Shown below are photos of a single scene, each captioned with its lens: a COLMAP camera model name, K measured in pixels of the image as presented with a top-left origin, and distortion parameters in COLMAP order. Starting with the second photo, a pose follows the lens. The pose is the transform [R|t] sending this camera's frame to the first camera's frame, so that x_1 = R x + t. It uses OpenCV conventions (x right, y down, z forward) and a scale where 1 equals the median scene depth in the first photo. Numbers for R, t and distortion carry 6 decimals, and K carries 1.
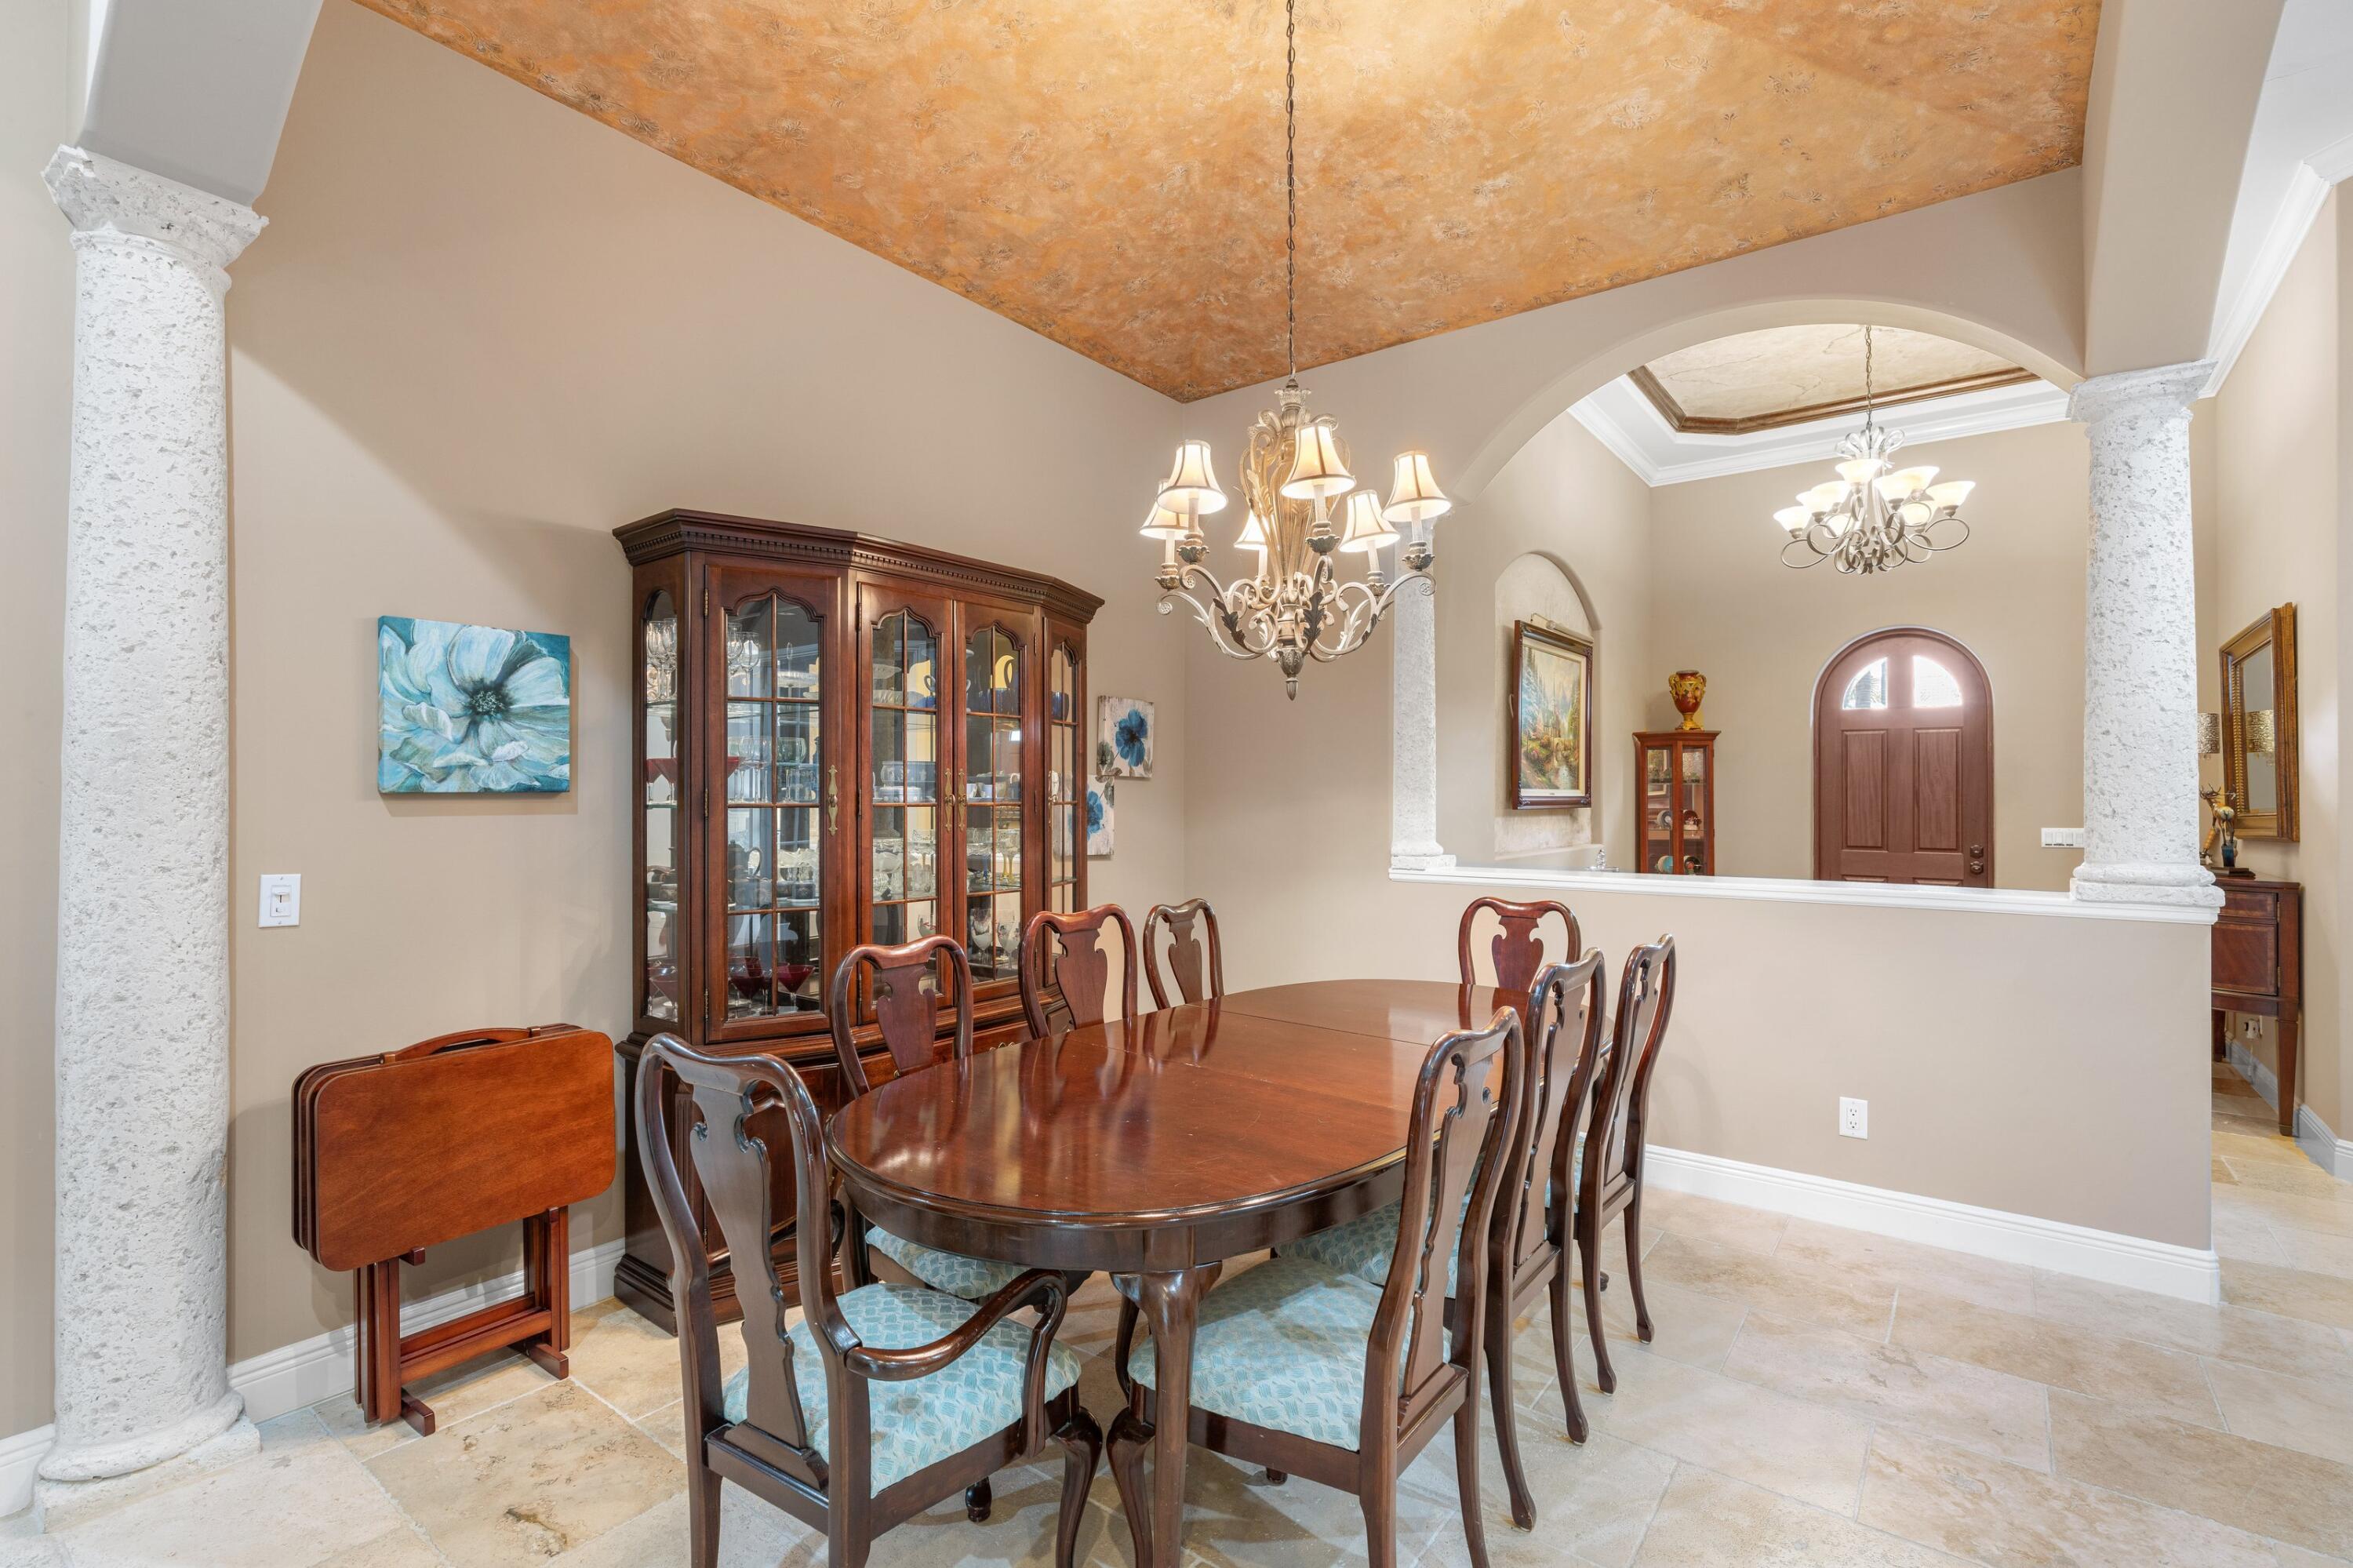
lens RADIAL K [[1069.3, 0, 1184.1], [0, 1069.3, 786.4], [0, 0, 1]] dist [-0.003557, 0.001063]
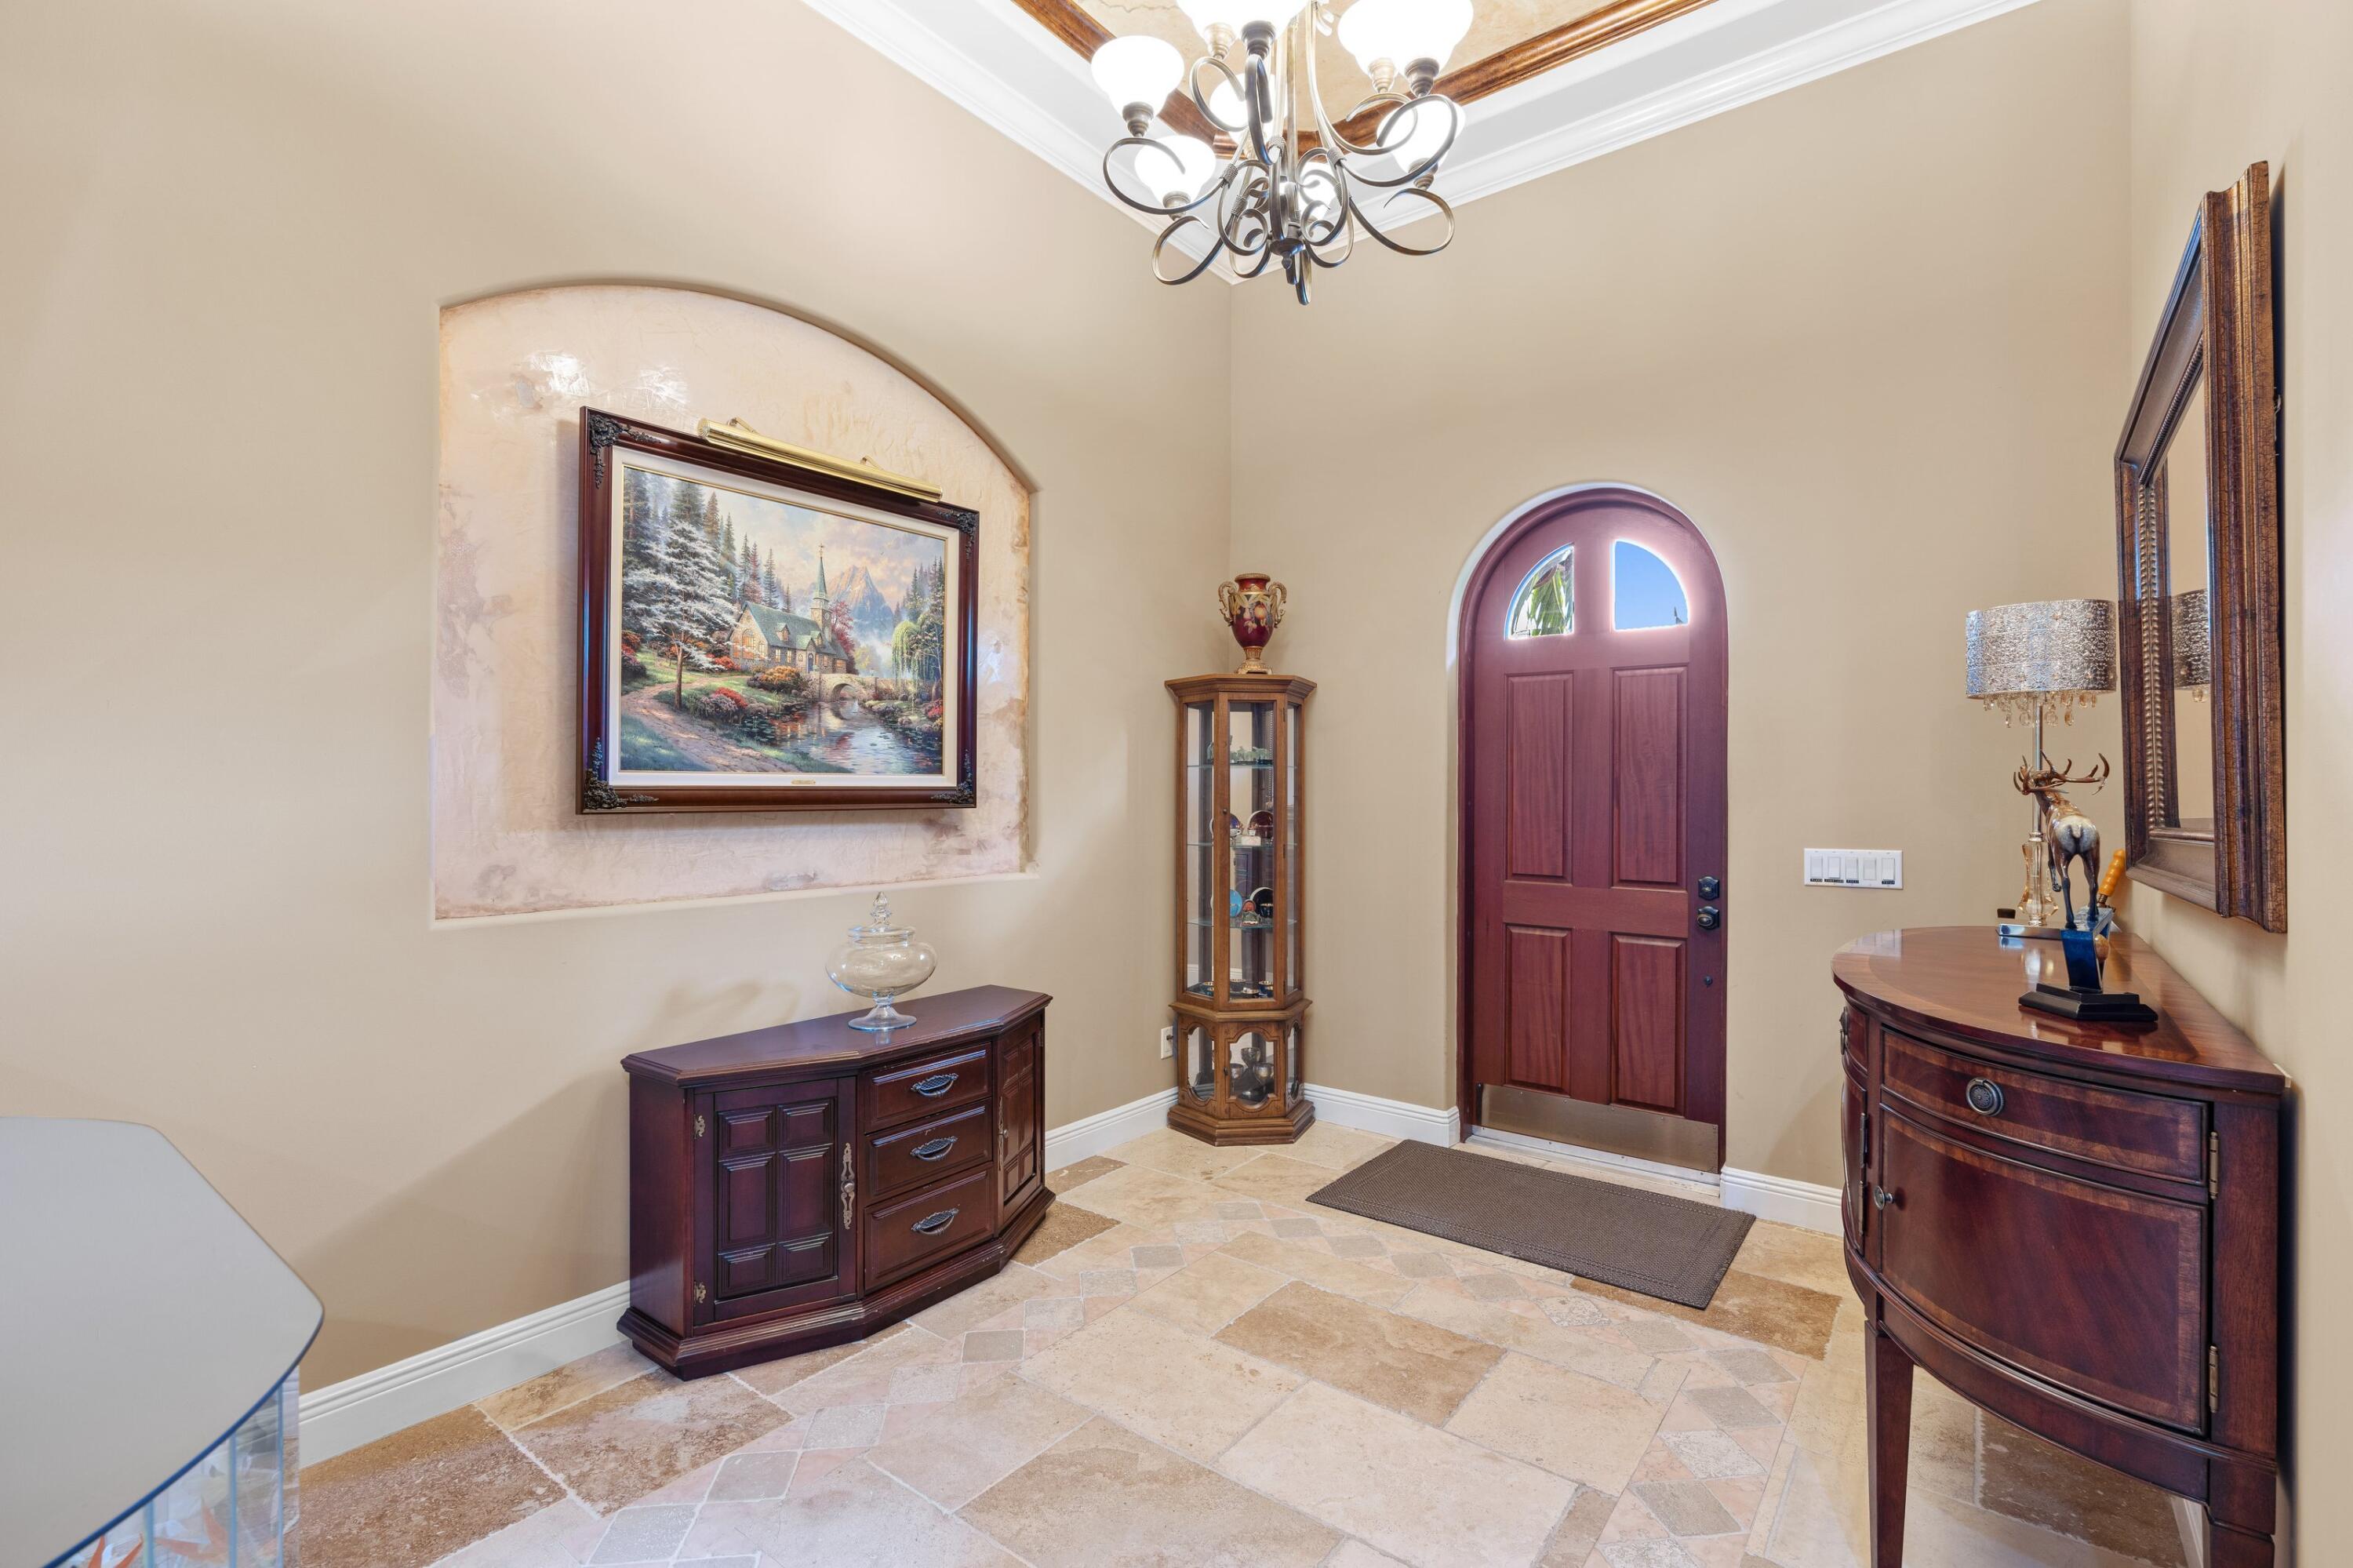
lens RADIAL K [[1069.3, 0, 1167.5], [0, 1069.3, 785.5], [0, 0, 1]] dist [-0.003557, 0.001063]
pose [[0.999913, 0.002093, -0.013017, 0.519160], [-0.002031, 0.999987, 0.004753, 0.005868], [0.013027, -0.004726, 0.999904, 0.491279]]
